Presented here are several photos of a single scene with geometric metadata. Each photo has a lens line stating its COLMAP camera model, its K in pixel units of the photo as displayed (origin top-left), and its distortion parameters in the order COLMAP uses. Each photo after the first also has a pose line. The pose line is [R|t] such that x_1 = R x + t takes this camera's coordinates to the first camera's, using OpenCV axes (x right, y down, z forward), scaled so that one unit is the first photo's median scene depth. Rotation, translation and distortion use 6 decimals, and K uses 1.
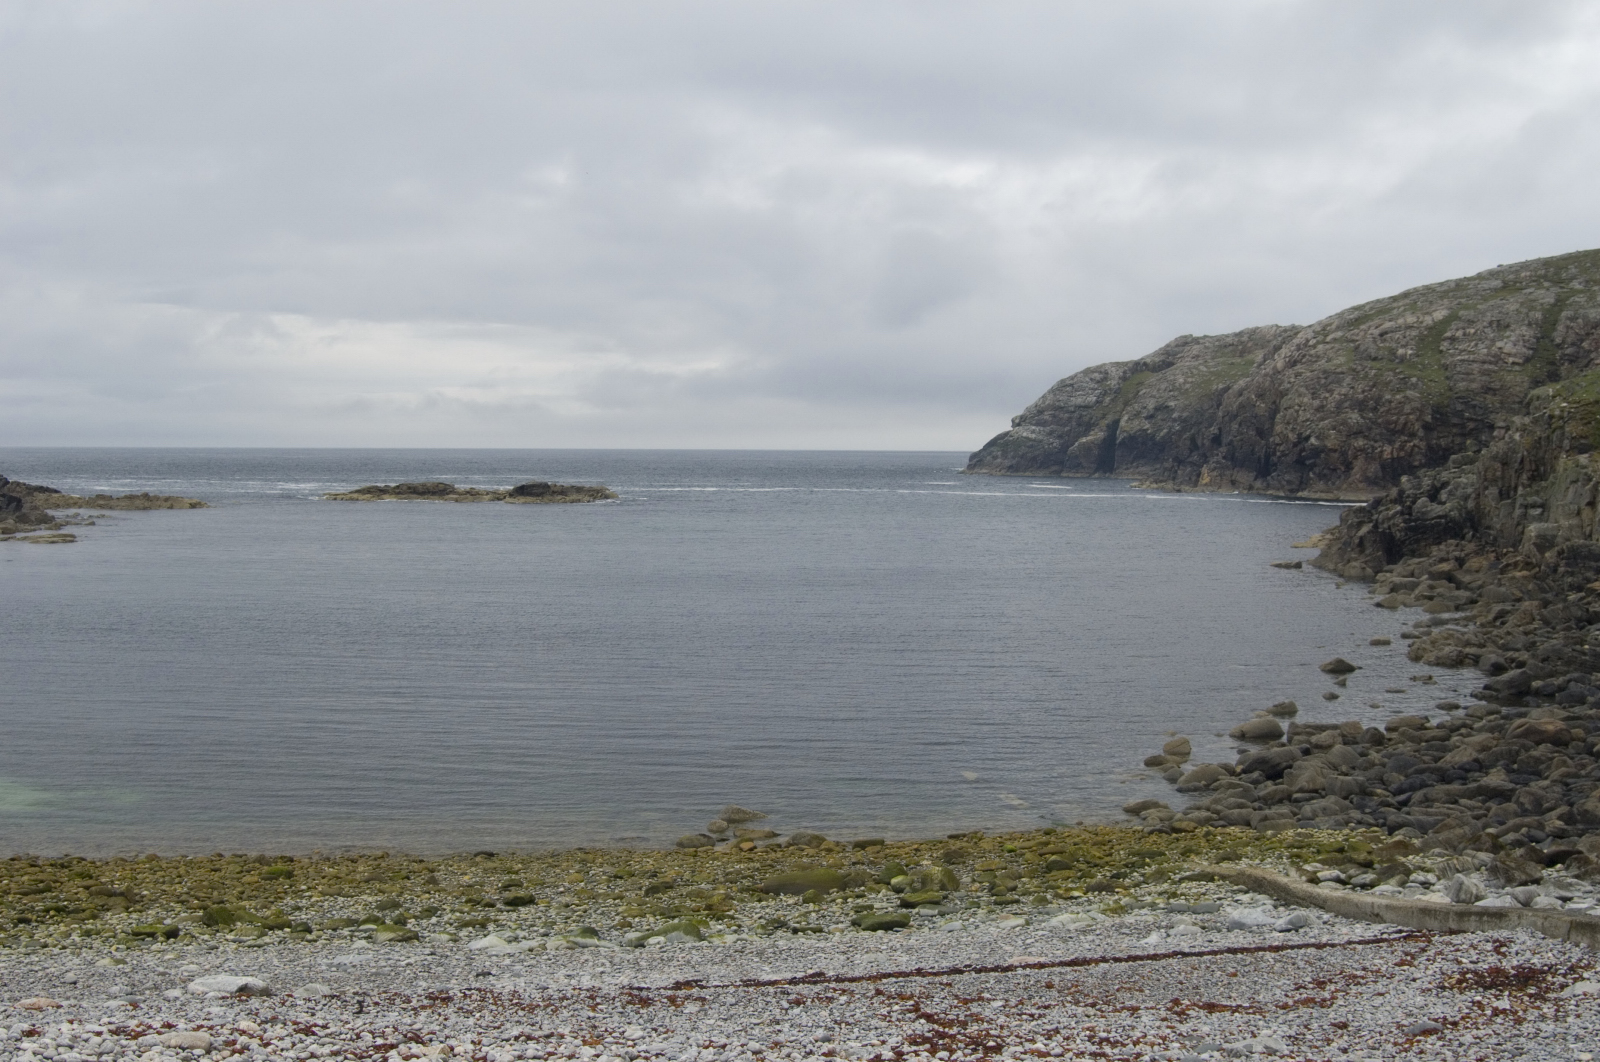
lens RADIAL K [[1955.9, 0, 784.0], [0, 1955.9, 528.0], [0, 0, 1]] dist [-0.131152, 0.140599]
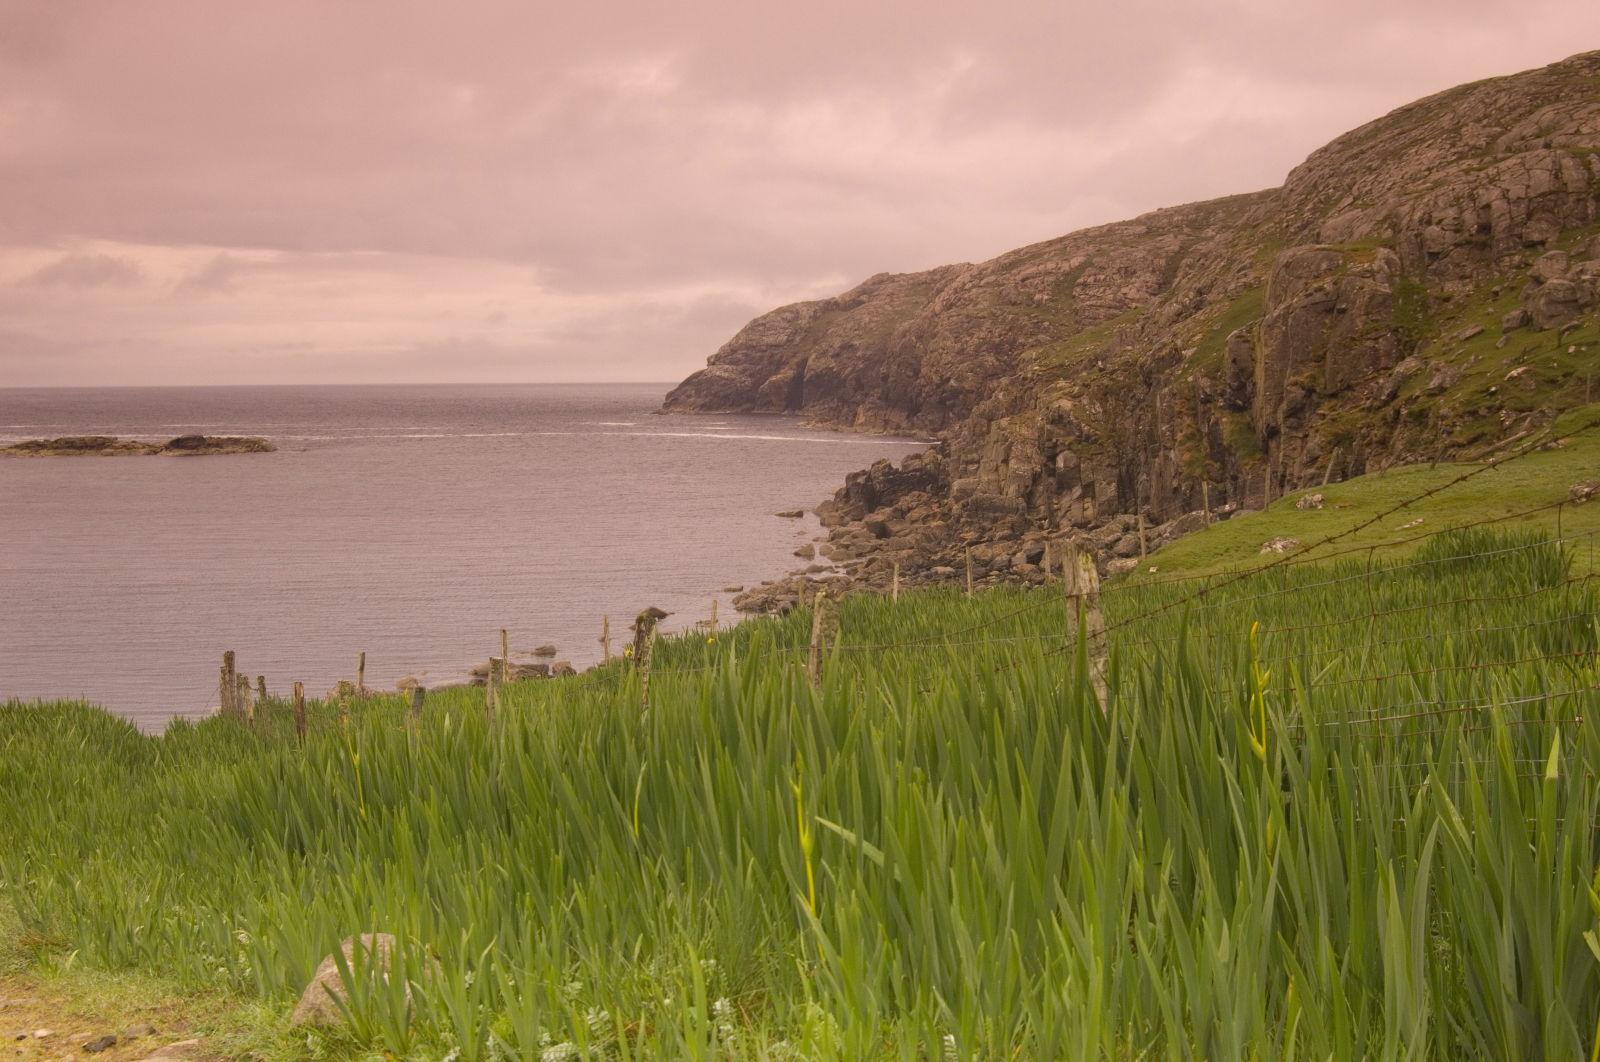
lens RADIAL K [[1955.9, 0, 784.0], [0, 1955.9, 528.0], [0, 0, 1]] dist [-0.131152, 0.140599]
pose [[0.991220, -0.020099, 0.130689, 0.531075], [0.015570, 0.999245, 0.035590, -0.065431], [-0.131306, -0.033243, 0.990784, -0.605583]]
